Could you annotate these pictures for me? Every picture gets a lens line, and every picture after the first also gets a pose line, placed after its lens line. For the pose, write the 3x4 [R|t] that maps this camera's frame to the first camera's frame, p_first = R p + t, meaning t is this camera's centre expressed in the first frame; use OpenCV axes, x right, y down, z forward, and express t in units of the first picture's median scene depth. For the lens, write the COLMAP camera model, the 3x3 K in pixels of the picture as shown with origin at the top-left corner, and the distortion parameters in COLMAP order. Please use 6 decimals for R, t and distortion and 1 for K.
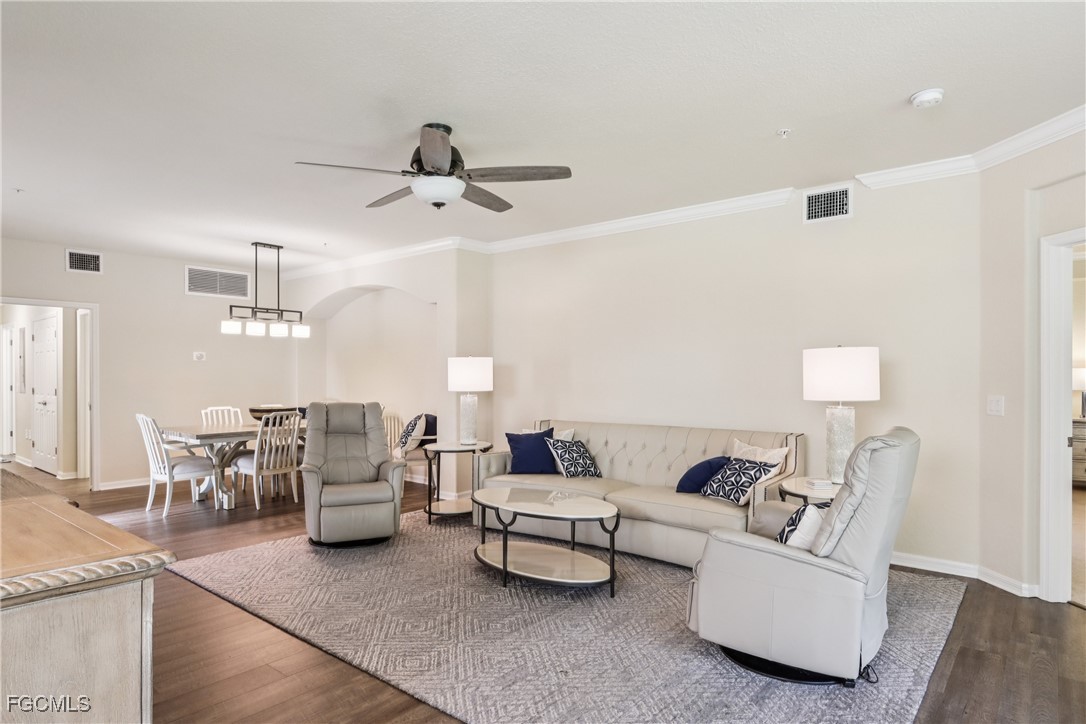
lens RADIAL K [[655.5, 0, 543.1], [0, 655.5, 356.4], [0, 0, 1]] dist [-0.007731, 0.002670]
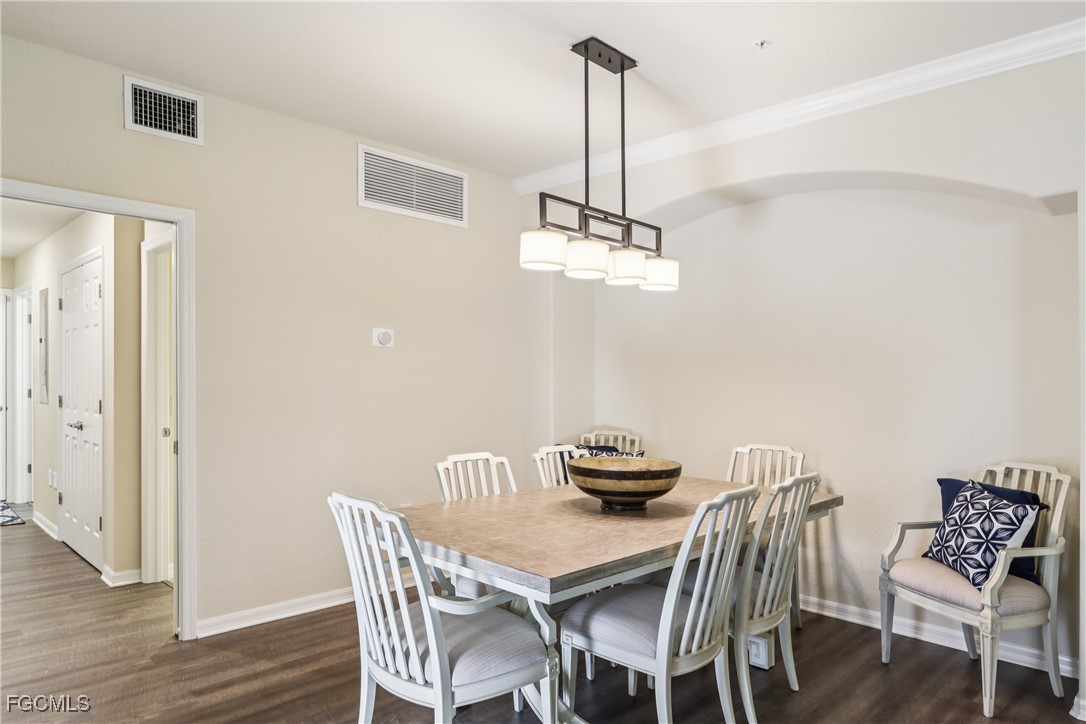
lens RADIAL K [[727.8, 0, 537.6], [0, 727.8, 367.4], [0, 0, 1]] dist [0.001794, 0.002305]
pose [[0.995372, 0.011557, -0.095397, -0.404751], [-0.010241, 0.999846, 0.014278, 0.014730], [0.095547, -0.013235, 0.995337, 0.536166]]
